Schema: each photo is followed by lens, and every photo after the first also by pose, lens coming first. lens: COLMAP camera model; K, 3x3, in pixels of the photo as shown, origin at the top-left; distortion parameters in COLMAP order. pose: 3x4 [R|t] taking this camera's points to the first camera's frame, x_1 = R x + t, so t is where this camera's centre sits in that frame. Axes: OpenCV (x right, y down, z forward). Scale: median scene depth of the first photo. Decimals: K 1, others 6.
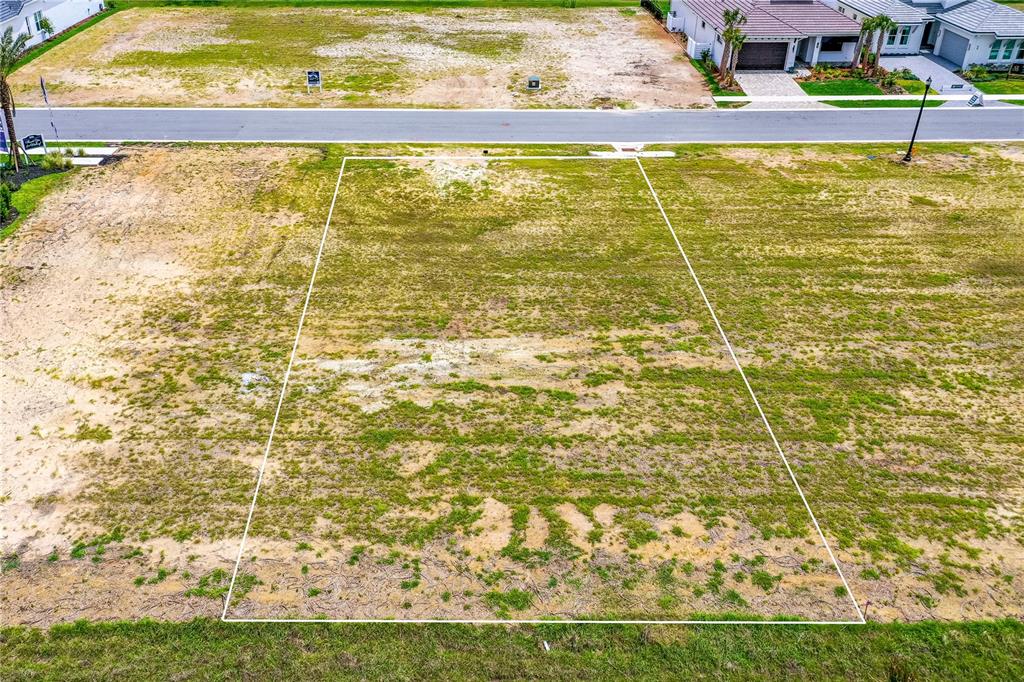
lens RADIAL K [[888.9, 0, 457.0], [0, 888.9, 339.0], [0, 0, 1]] dist [0.009057, 0.014890]
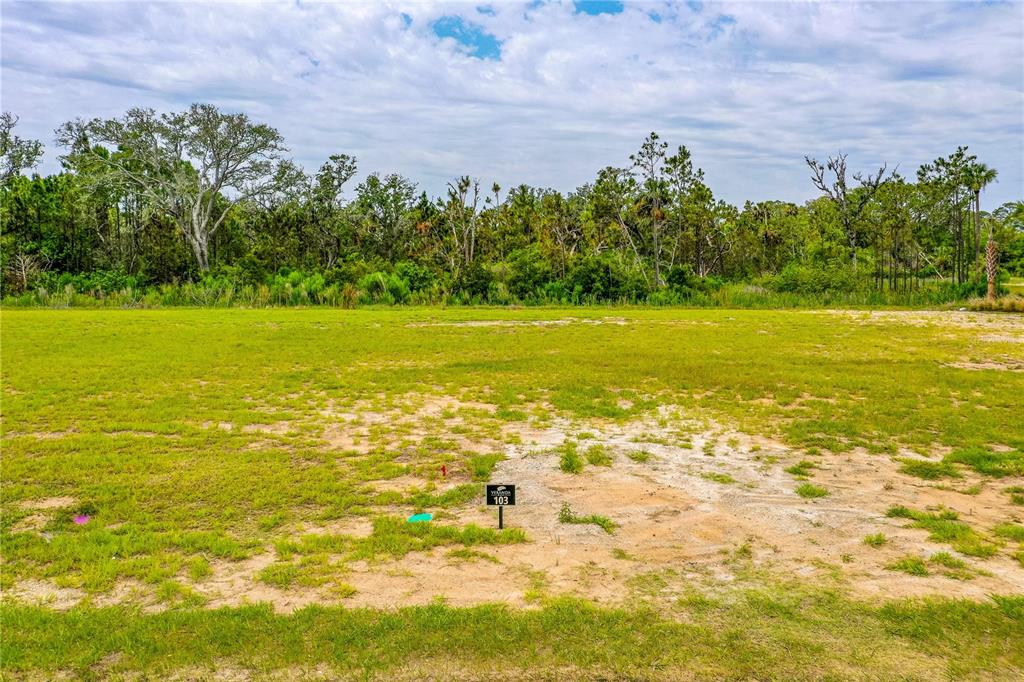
lens RADIAL K [[827.5, 0, 512.0], [0, 827.5, 341.0], [0, 0, 1]] dist [0.010680, 0.006549]
pose [[-0.999872, 0.003766, -0.015553, 0.044331], [-0.006142, 0.807181, 0.590273, -0.433921], [0.014777, 0.590293, -0.807054, 1.509609]]
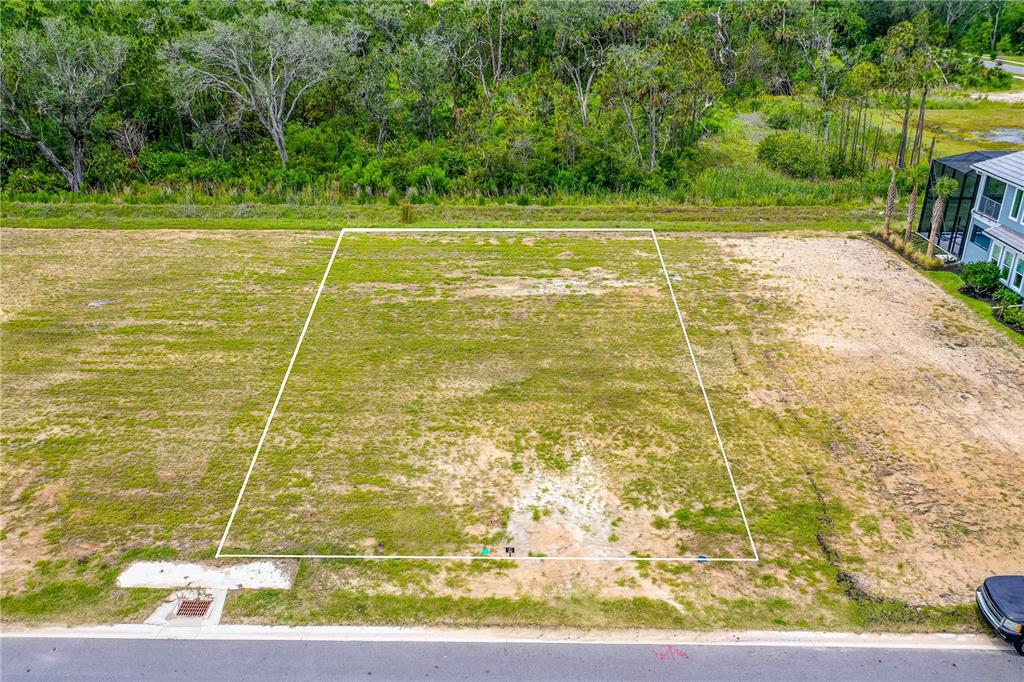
lens RADIAL K [[810.0, 0, 512.0], [0, 810.0, 341.0], [0, 0, 1]] dist [0.012391, 0.004633]
pose [[-0.999850, -0.002455, 0.017128, 0.032209], [0.012510, 0.581294, 0.813597, -0.895797], [-0.011953, 0.813690, -0.581176, 1.607433]]
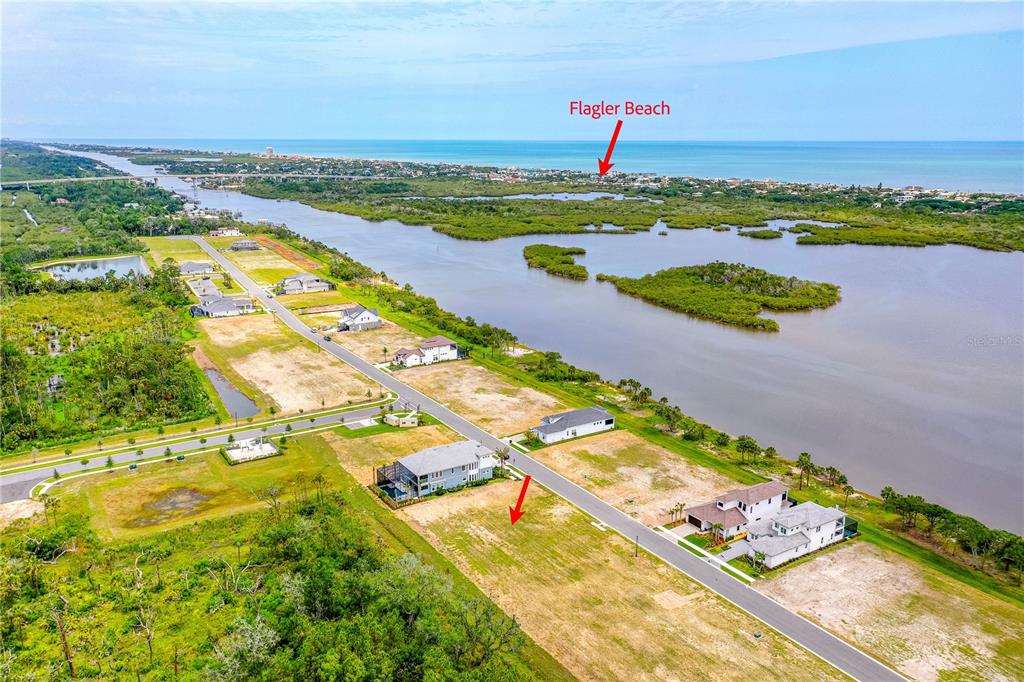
lens RADIAL K [[810.0, 0, 512.0], [0, 810.0, 341.0], [0, 0, 1]] dist [0.012391, 0.004633]
pose [[0.544348, 0.210829, -0.811934, 3.671707], [-0.428216, 0.902130, -0.052840, -0.809698], [0.721330, 0.376446, 0.581353, -2.183964]]
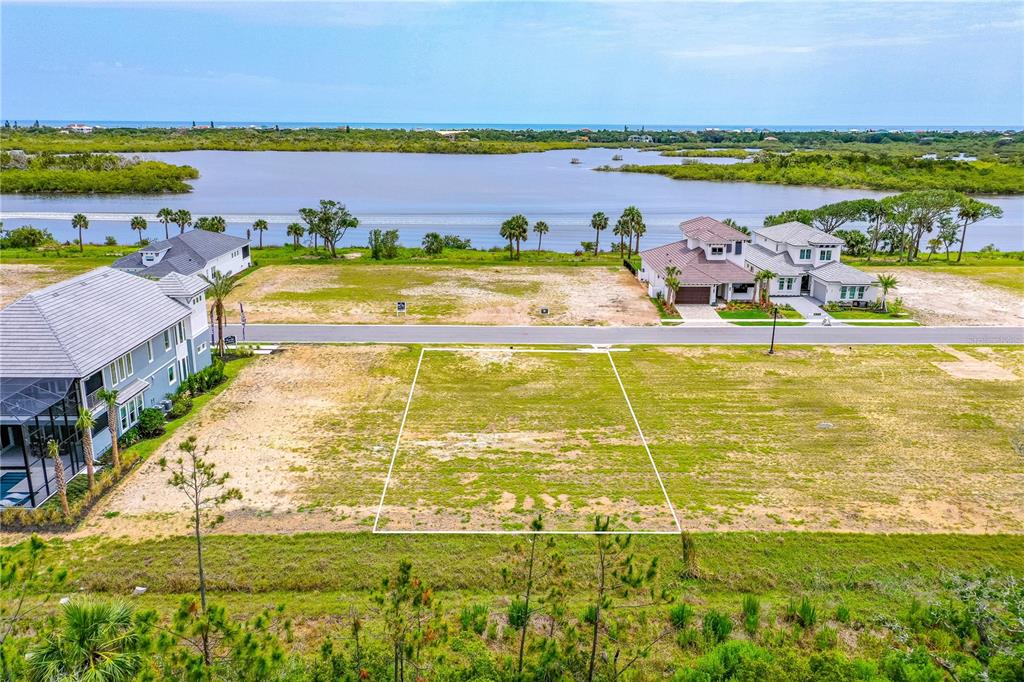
lens RADIAL K [[810.0, 0, 512.0], [0, 810.0, 341.0], [0, 0, 1]] dist [0.012391, 0.004633]
pose [[0.999880, 0.003410, 0.015106, 0.015431], [0.000743, 0.963763, -0.266758, 0.229585], [-0.015469, 0.266737, 0.963645, -0.560926]]
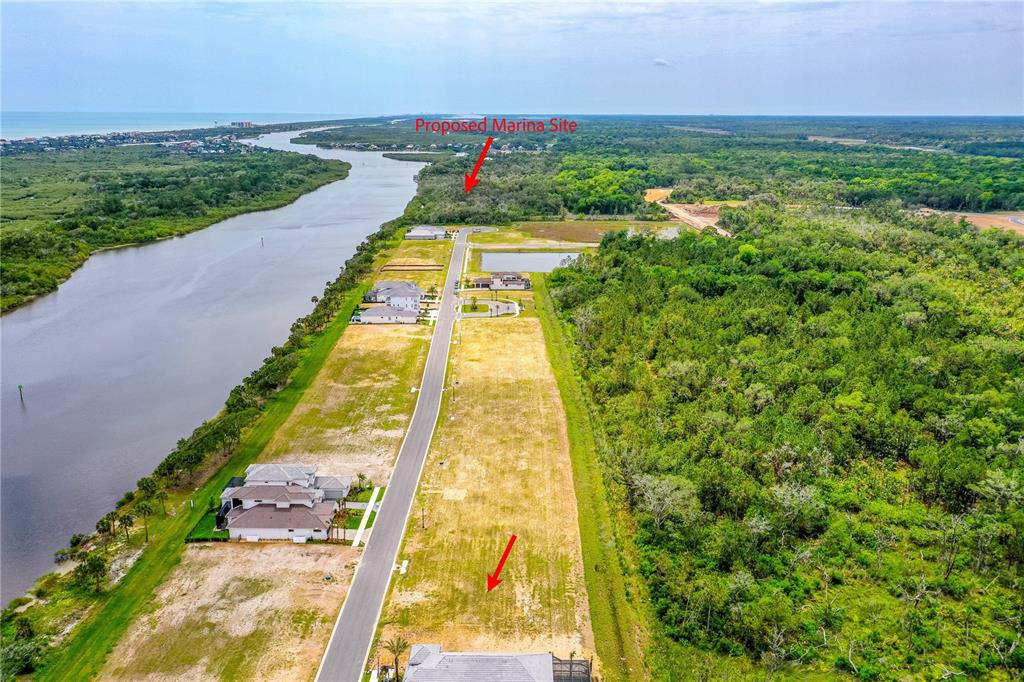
lens RADIAL K [[810.0, 0, 512.0], [0, 810.0, 341.0], [0, 0, 1]] dist [0.012391, 0.004633]
pose [[0.008862, -0.270091, 0.962794, -3.477323], [0.506853, 0.831195, 0.228508, -1.952648], [-0.861987, 0.485970, 0.144263, -0.274749]]
